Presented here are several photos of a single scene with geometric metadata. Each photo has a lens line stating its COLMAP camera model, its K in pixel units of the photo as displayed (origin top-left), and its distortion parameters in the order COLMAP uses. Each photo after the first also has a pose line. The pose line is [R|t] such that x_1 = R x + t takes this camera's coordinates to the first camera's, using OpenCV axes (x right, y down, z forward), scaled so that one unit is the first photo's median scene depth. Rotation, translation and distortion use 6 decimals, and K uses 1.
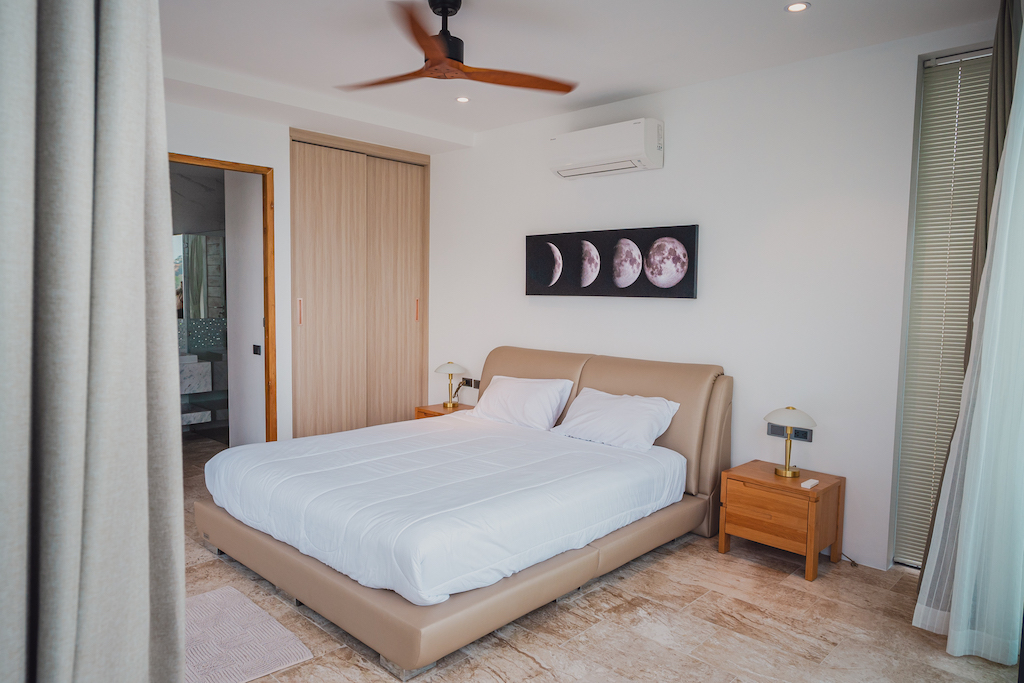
lens RADIAL K [[655.5, 0, 512.0], [0, 655.5, 341.5], [0, 0, 1]] dist [-0.001299, 0.001370]
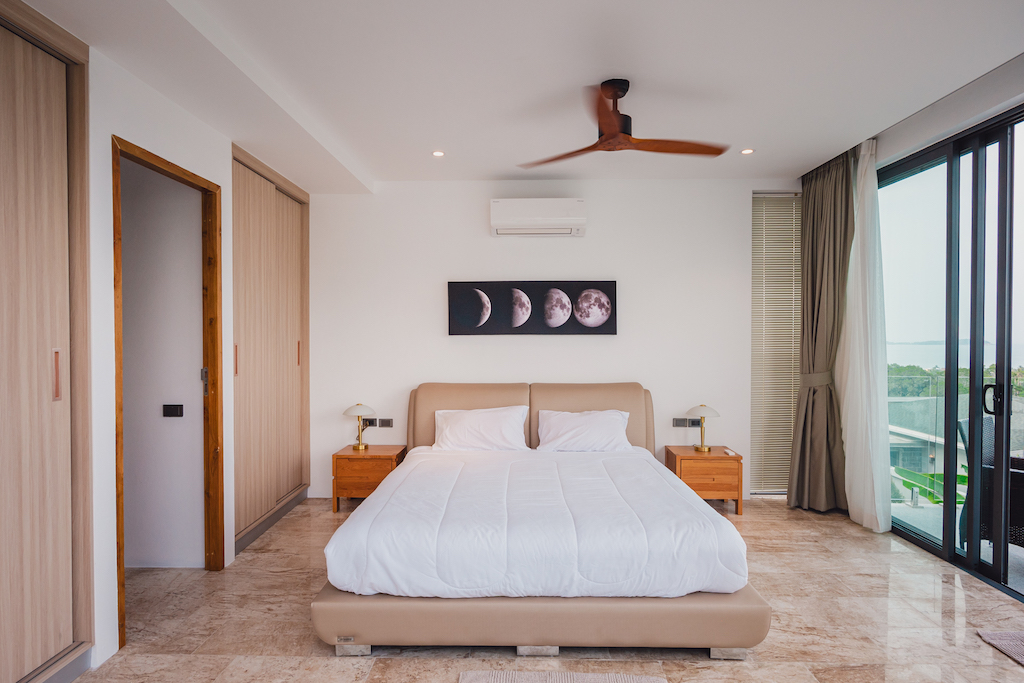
lens RADIAL K [[558.8, 0, 512.0], [0, 558.8, 341.5], [0, 0, 1]] dist [0.003729, 0.000396]
pose [[0.743360, -0.027793, 0.668314, -0.622945], [0.064019, 0.997506, -0.029725, -0.029092], [-0.665821, 0.064881, 0.743285, 0.267087]]
